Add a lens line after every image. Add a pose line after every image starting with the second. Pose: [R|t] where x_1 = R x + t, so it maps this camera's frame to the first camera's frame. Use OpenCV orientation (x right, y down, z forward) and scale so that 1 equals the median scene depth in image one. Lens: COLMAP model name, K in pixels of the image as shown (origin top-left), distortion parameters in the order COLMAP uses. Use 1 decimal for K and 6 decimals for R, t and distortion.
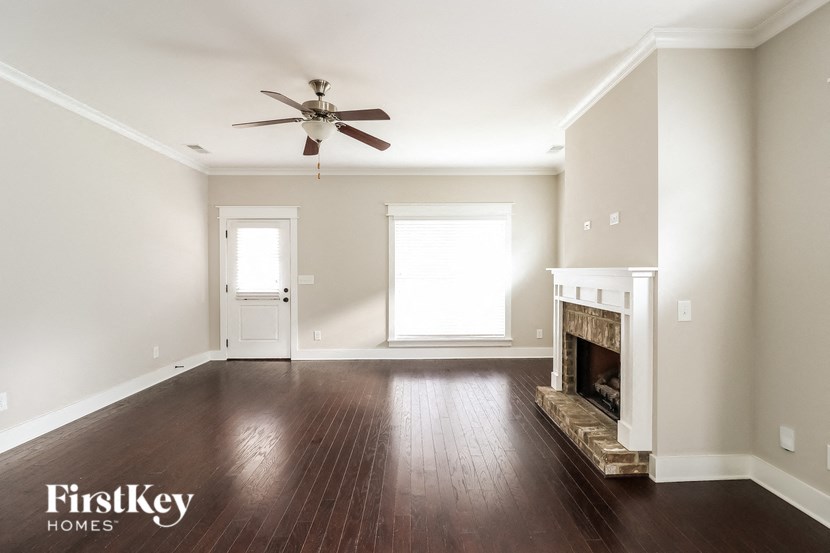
lens RADIAL K [[382.9, 0, 415.0], [0, 382.9, 266.9], [0, 0, 1]] dist [-0.001588, -0.000380]
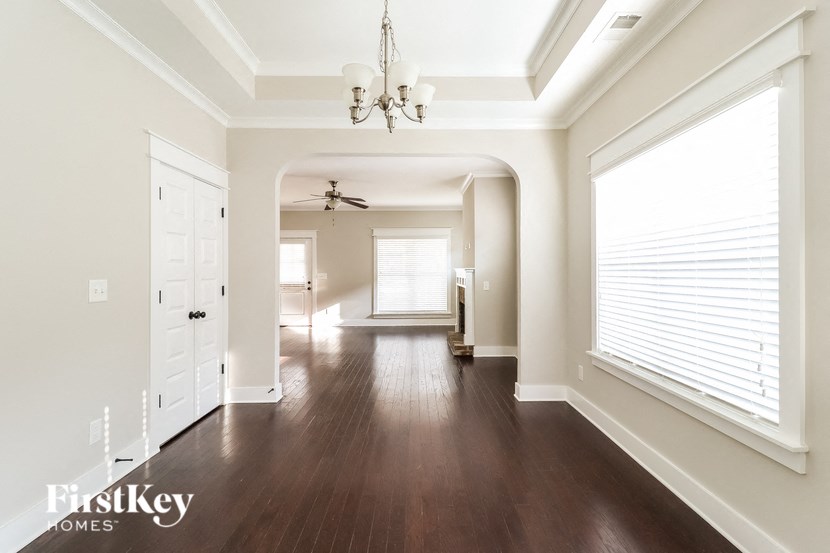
lens RADIAL K [[382.9, 0, 415.0], [0, 382.9, 266.9], [0, 0, 1]] dist [-0.001588, -0.000380]
pose [[0.999981, -0.000009, -0.006143, 0.116643], [-0.000018, 0.999990, -0.004427, 0.002412], [0.006143, 0.004427, 0.999971, -0.610374]]
